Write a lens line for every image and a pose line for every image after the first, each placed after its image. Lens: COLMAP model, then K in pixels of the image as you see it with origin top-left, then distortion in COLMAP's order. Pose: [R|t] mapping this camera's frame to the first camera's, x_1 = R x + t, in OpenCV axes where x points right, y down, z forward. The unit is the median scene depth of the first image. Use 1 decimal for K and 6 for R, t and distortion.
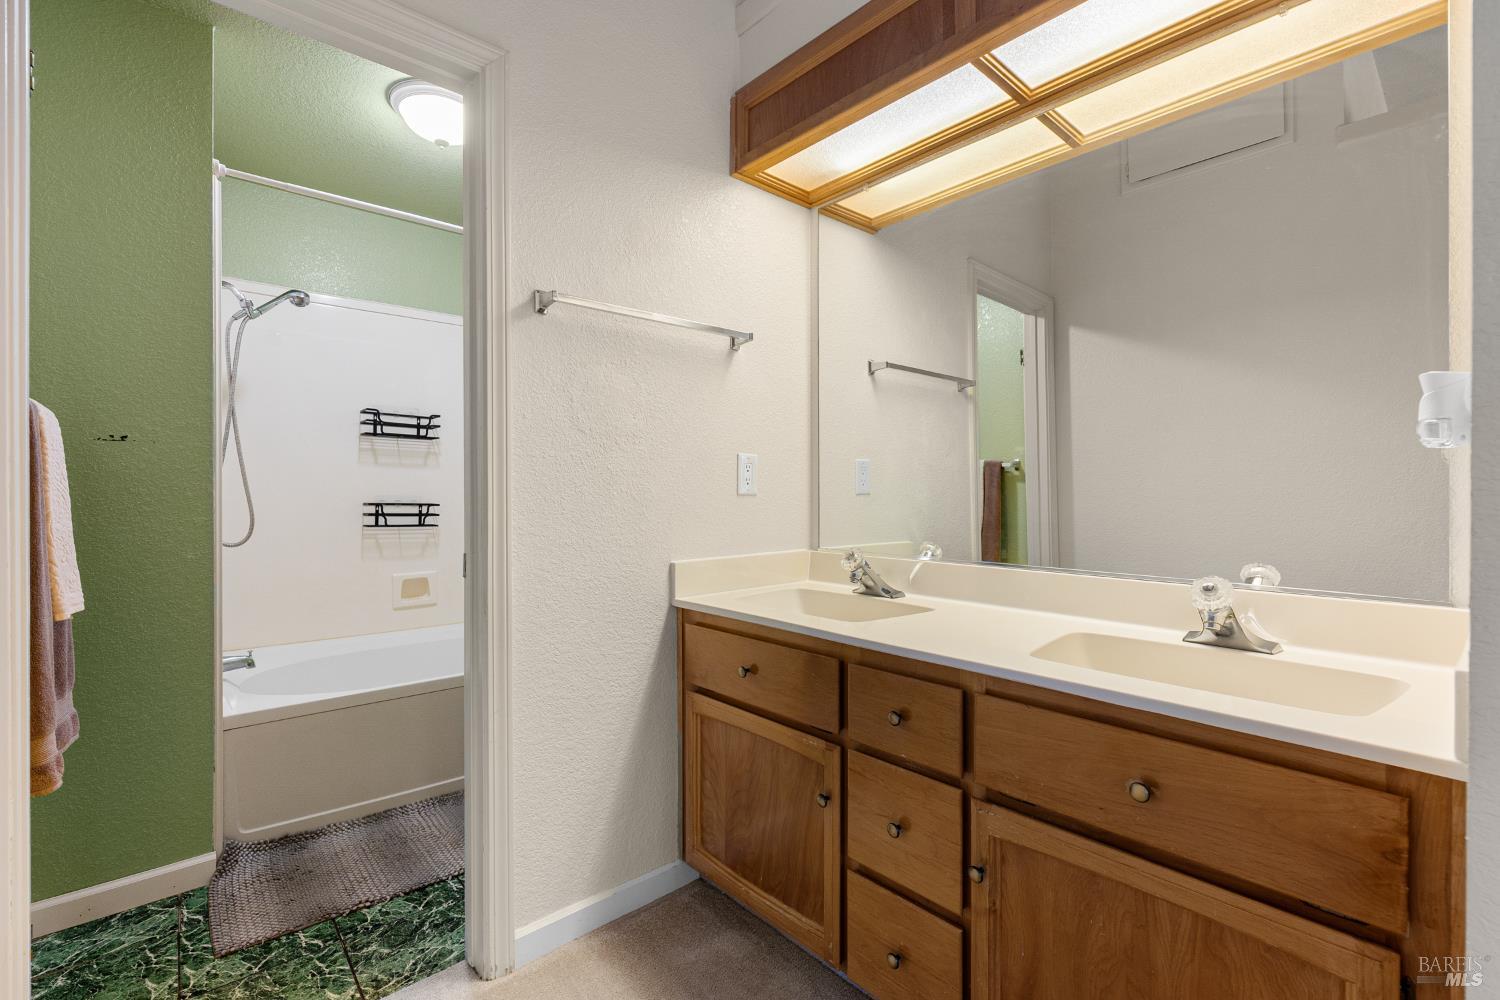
lens RADIAL K [[665.5, 0, 743.0], [0, 665.5, 488.0], [0, 0, 1]] dist [0.000389, -0.000013]
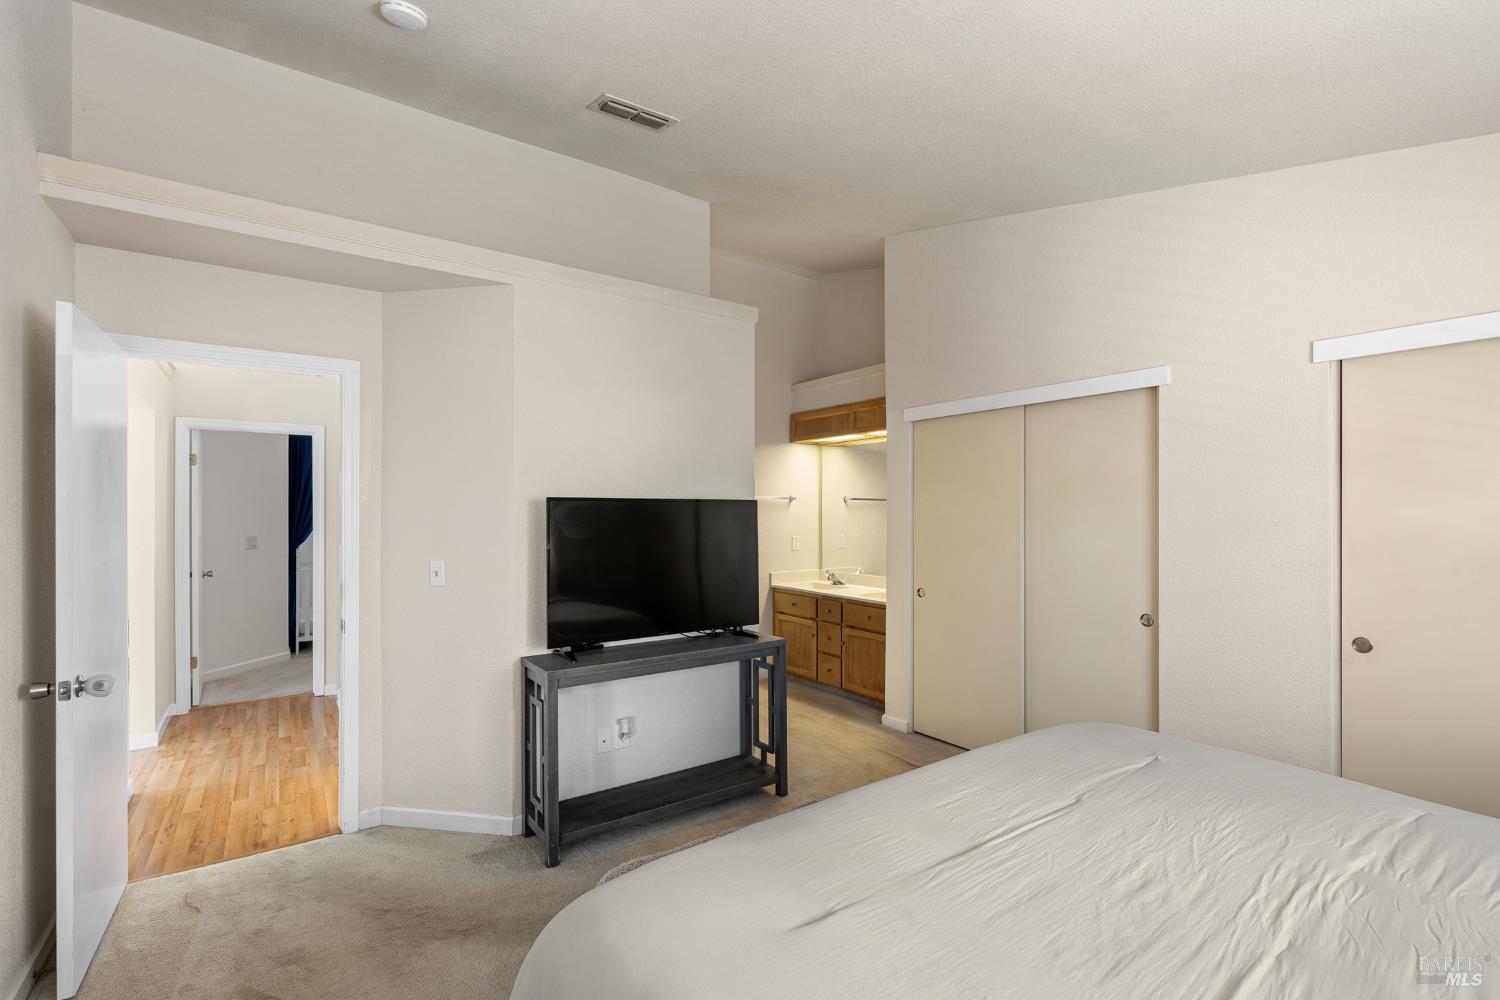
lens RADIAL K [[669.3, 0, 750.0], [0, 669.3, 500.0], [0, 0, 1]] dist [0.000895, 0.000024]
pose [[0.993961, -0.000025, -0.109732, 0.067776], [-0.001820, 0.999859, -0.016717, -0.083941], [0.109717, 0.016816, 0.993821, -1.013777]]
